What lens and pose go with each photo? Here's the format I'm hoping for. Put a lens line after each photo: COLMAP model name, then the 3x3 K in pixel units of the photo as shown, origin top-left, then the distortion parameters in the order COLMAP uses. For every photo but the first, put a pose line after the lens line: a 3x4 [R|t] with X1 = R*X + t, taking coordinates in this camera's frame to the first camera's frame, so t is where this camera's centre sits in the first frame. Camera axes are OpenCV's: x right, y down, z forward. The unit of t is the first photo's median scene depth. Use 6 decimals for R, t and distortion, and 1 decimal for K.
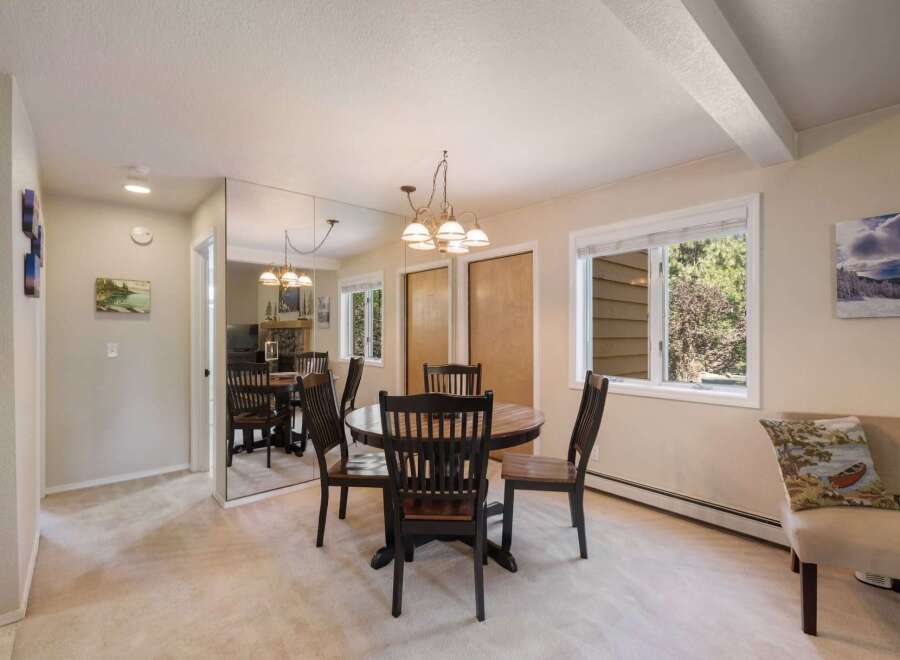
lens RADIAL K [[418.0, 0, 451.9], [0, 418.0, 333.5], [0, 0, 1]] dist [-0.000831, -0.000157]
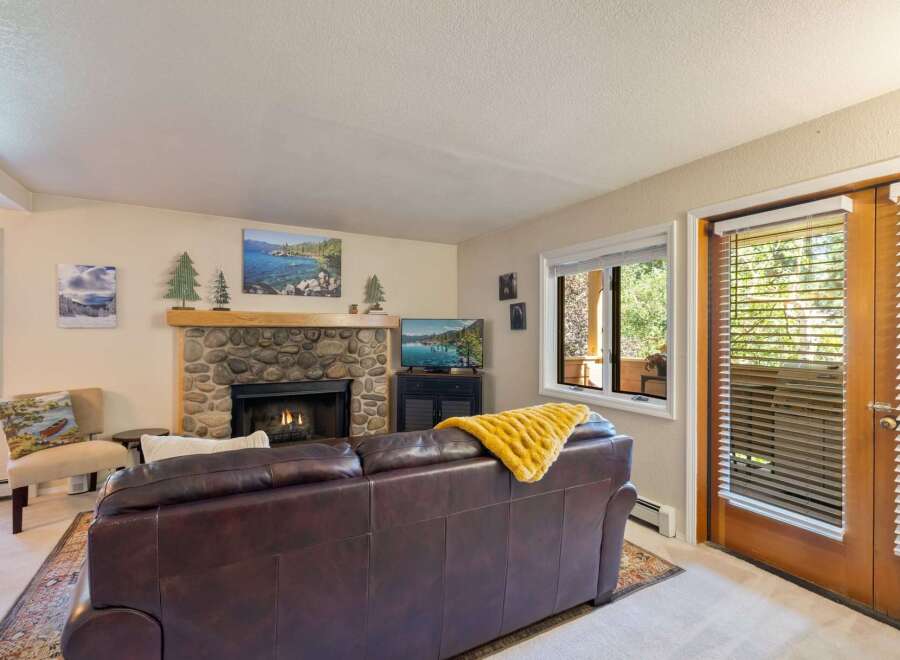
lens RADIAL K [[418.0, 0, 451.9], [0, 418.0, 333.5], [0, 0, 1]] dist [-0.000831, -0.000157]
pose [[0.221566, -0.003091, 0.975141, -0.229190], [-0.006703, 0.999967, 0.004693, -0.032365], [-0.975122, -0.007576, 0.221538, -0.708500]]
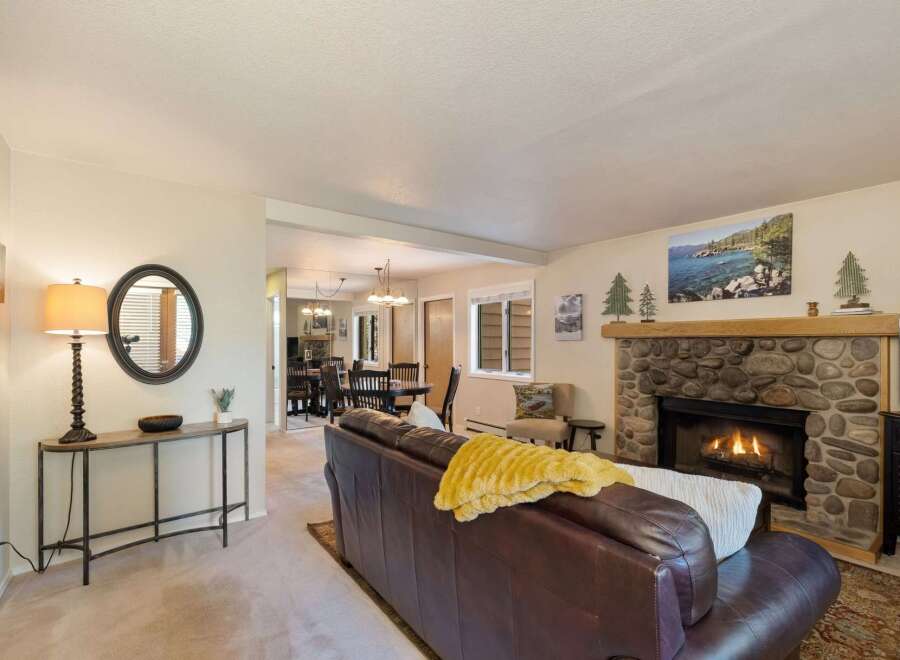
lens RADIAL K [[432.8, 0, 445.2], [0, 432.8, 344.9], [0, 0, 1]] dist [-0.002562, -0.000328]
pose [[0.995203, 0.001144, -0.097825, 0.564737], [-0.000361, 0.999968, 0.008026, -0.030867], [0.097831, -0.007953, 0.995171, -1.331924]]
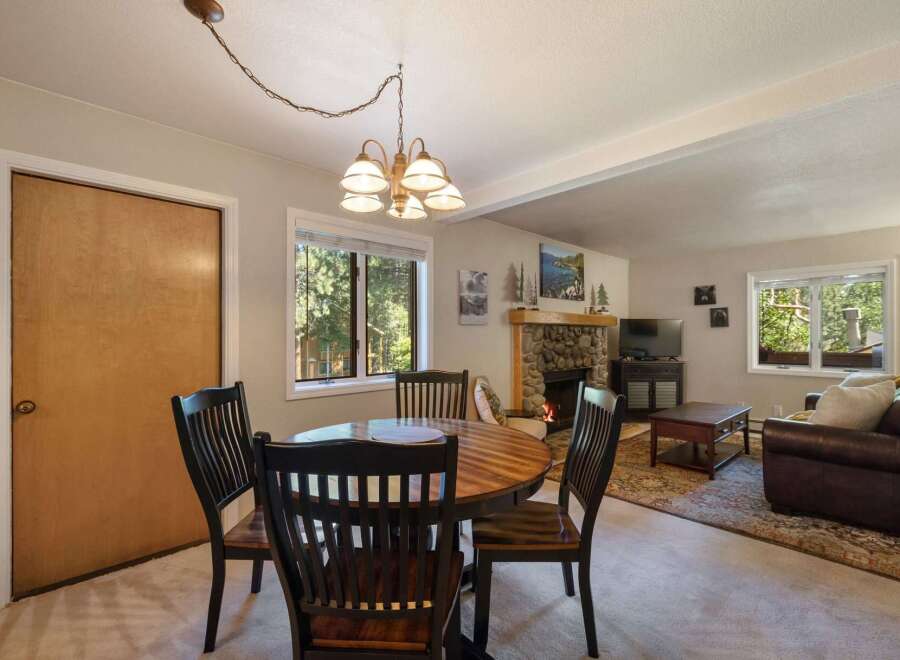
lens RADIAL K [[418.0, 0, 451.9], [0, 418.0, 333.5], [0, 0, 1]] dist [-0.000831, -0.000157]
pose [[-0.033358, 0.005380, 0.999429, -0.820893], [-0.000555, 0.999985, -0.005401, 0.011174], [-0.999443, -0.000735, -0.033354, 1.096007]]
